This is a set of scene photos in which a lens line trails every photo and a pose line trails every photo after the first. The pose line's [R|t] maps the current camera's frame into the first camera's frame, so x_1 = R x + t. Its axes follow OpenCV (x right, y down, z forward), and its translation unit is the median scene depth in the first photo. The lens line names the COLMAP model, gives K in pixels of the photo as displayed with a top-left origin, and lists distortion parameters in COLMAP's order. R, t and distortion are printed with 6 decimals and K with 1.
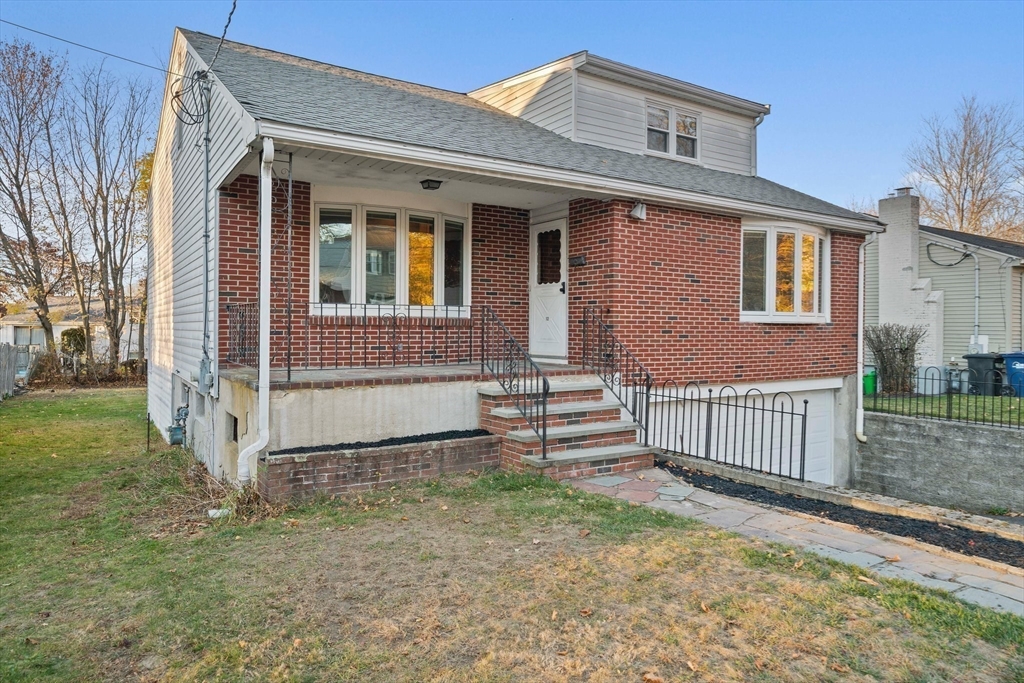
lens RADIAL K [[652.1, 0, 507.9], [0, 652.1, 330.7], [0, 0, 1]] dist [0.000859, -0.004865]
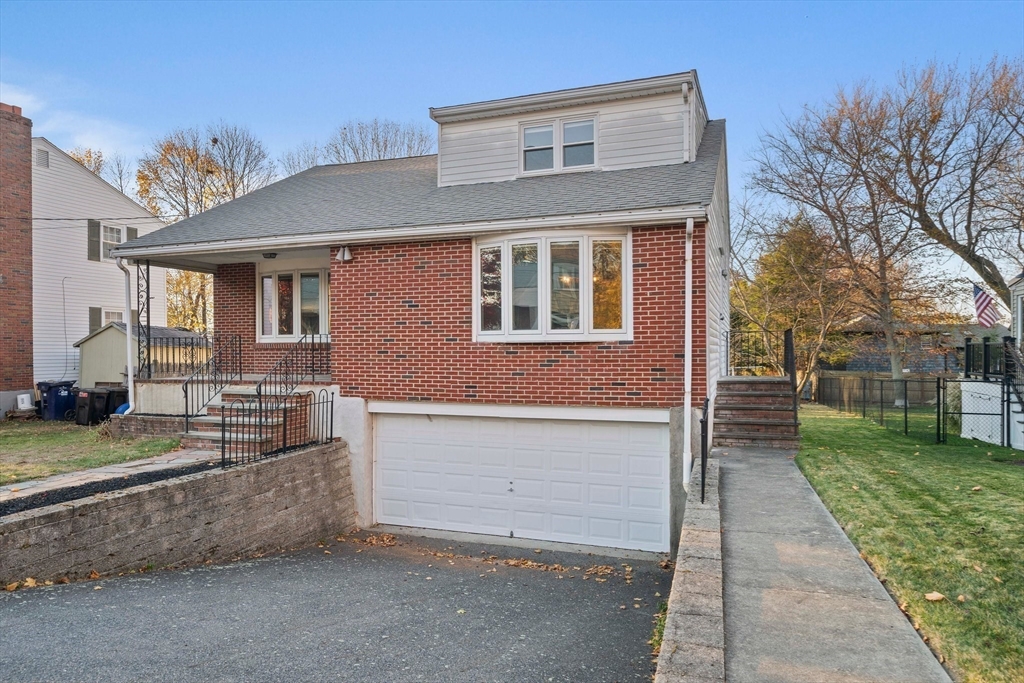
lens RADIAL K [[652.1, 0, 512.9], [0, 652.1, 351.7], [0, 0, 1]] dist [0.000859, -0.004865]
pose [[0.611684, -0.004326, -0.791091, 1.352874], [0.003452, 0.999990, -0.002798, 0.005003], [0.791095, -0.001019, 0.611693, 0.497200]]
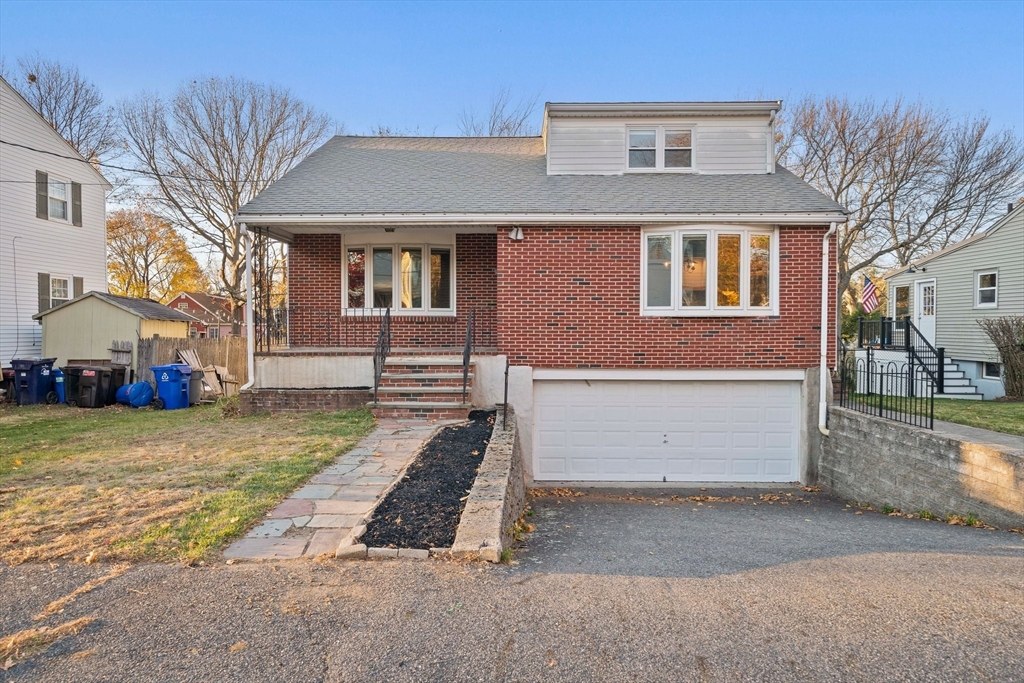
lens RADIAL K [[652.1, 0, 514.0], [0, 652.1, 339.4], [0, 0, 1]] dist [0.000859, -0.004865]
pose [[0.834638, 0.005092, -0.550775, 0.921534], [0.001813, 0.999926, 0.011993, 0.015804], [0.550796, -0.011009, 0.834568, -0.111177]]
